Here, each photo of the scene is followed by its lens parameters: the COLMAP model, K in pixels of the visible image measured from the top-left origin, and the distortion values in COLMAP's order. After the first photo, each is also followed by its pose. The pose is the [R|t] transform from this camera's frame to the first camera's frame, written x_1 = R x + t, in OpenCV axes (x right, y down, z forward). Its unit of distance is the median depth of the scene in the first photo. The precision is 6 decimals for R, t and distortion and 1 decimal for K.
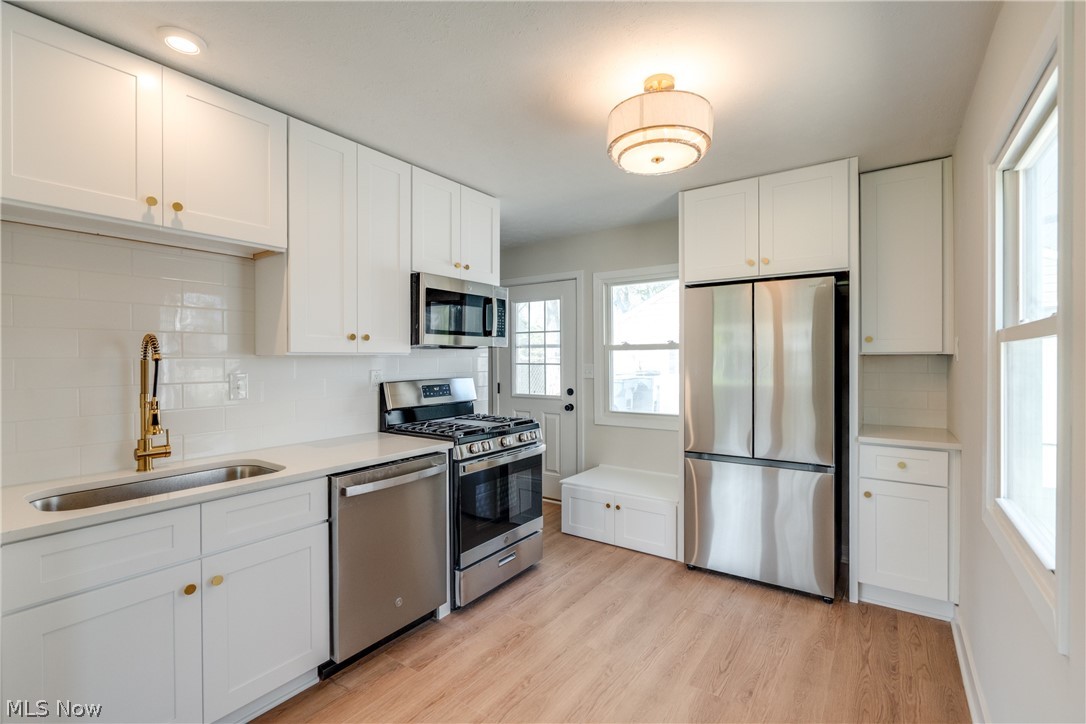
lens RADIAL K [[496.3, 0, 542.2], [0, 496.3, 356.6], [0, 0, 1]] dist [-0.002520, -0.000338]
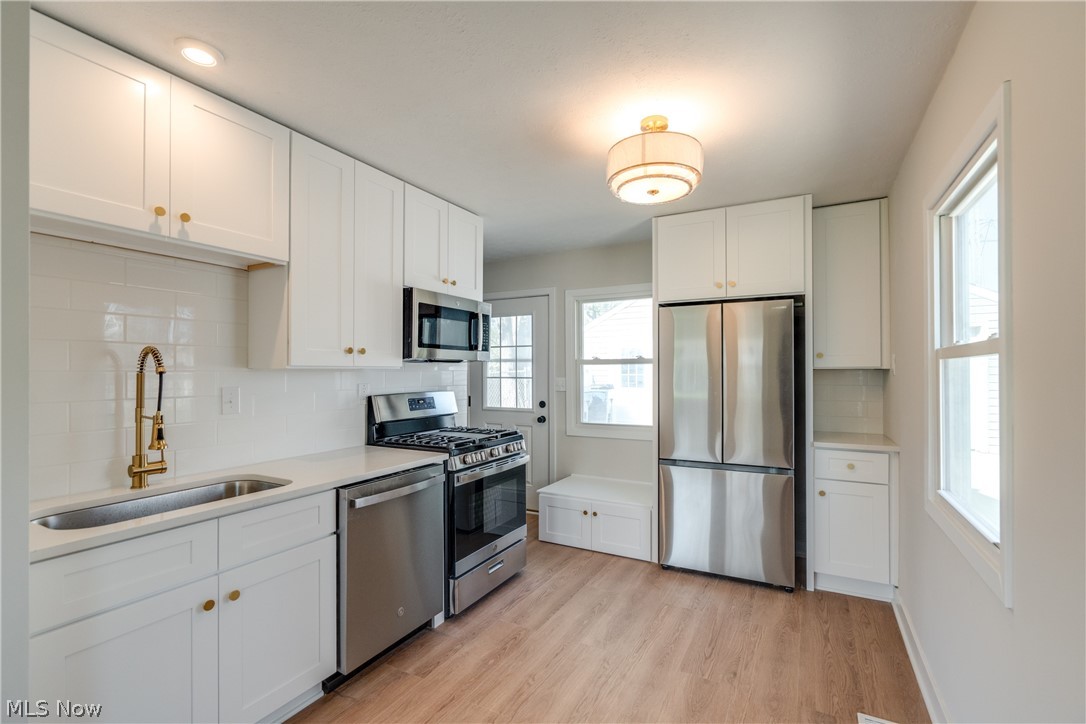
lens RADIAL K [[495.7, 0, 545.7], [0, 495.7, 363.3], [0, 0, 1]] dist [-0.002712, -0.000172]
pose [[0.992501, 0.003622, 0.122181, -0.109845], [-0.001887, 0.999896, -0.014314, -0.000141], [-0.122220, 0.013976, 0.992405, -0.045980]]
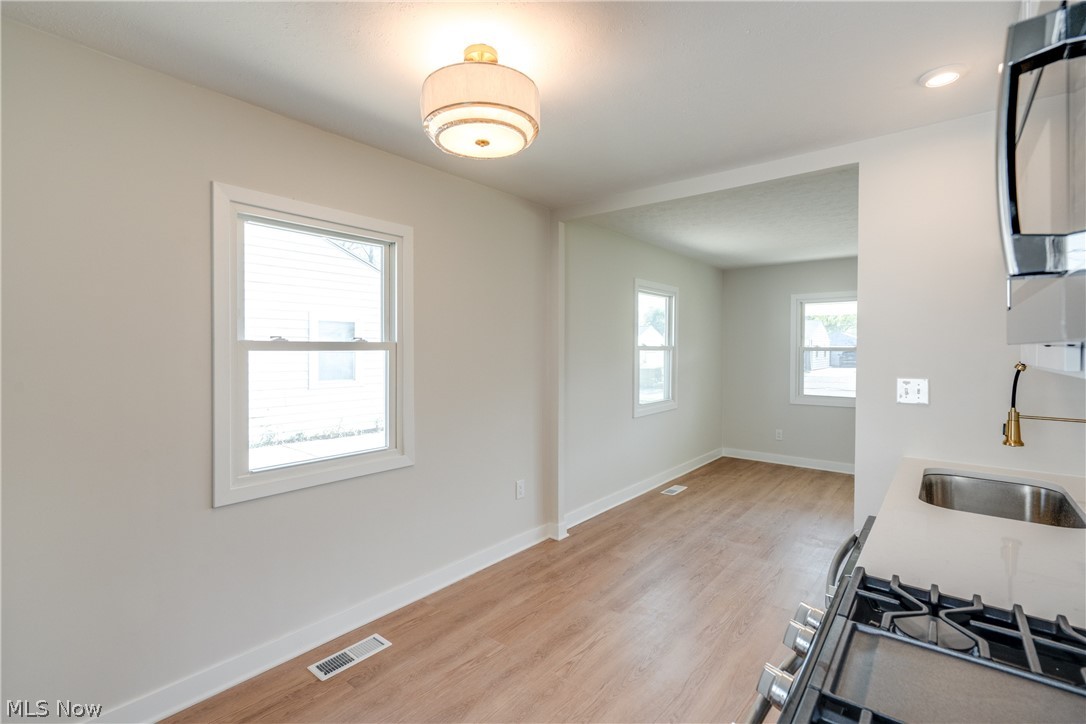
lens RADIAL K [[493.3, 0, 544.2], [0, 493.3, 354.8], [0, 0, 1]] dist [-0.002377, 0.000213]
pose [[-0.997899, -0.002586, 0.064737, 0.052600], [-0.001838, 0.999931, 0.011621, -0.022825], [-0.064762, 0.011478, -0.997835, 1.493986]]
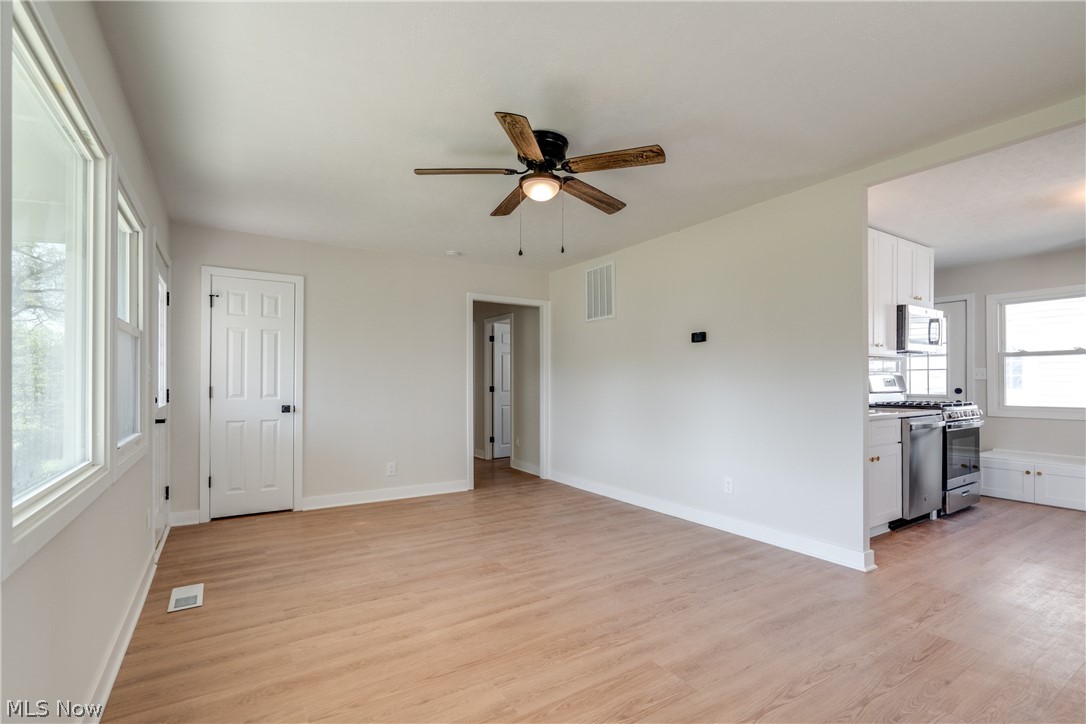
lens RADIAL K [[500.6, 0, 522.3], [0, 500.6, 379.0], [0, 0, 1]] dist [-0.003928, -0.000020]
pose [[0.921569, 0.000171, -0.388215, -0.816887], [-0.002573, 0.999981, -0.005667, 0.088151], [0.388206, 0.006222, 0.921551, -1.026664]]
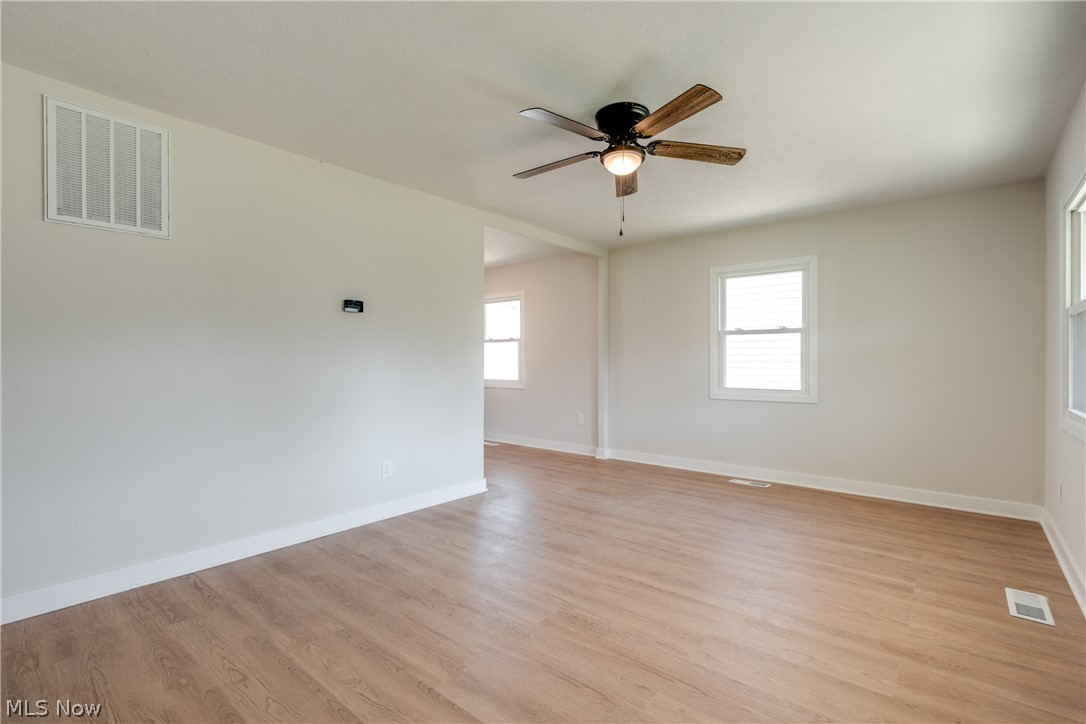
lens RADIAL K [[491.2, 0, 575.0], [0, 491.2, 358.6], [0, 0, 1]] dist [-0.002086, -0.000211]
pose [[0.039189, 0.009096, 0.999190, -2.238727], [0.001106, 0.999958, -0.009146, 0.098206], [-0.999231, 0.001463, 0.039177, 0.043828]]
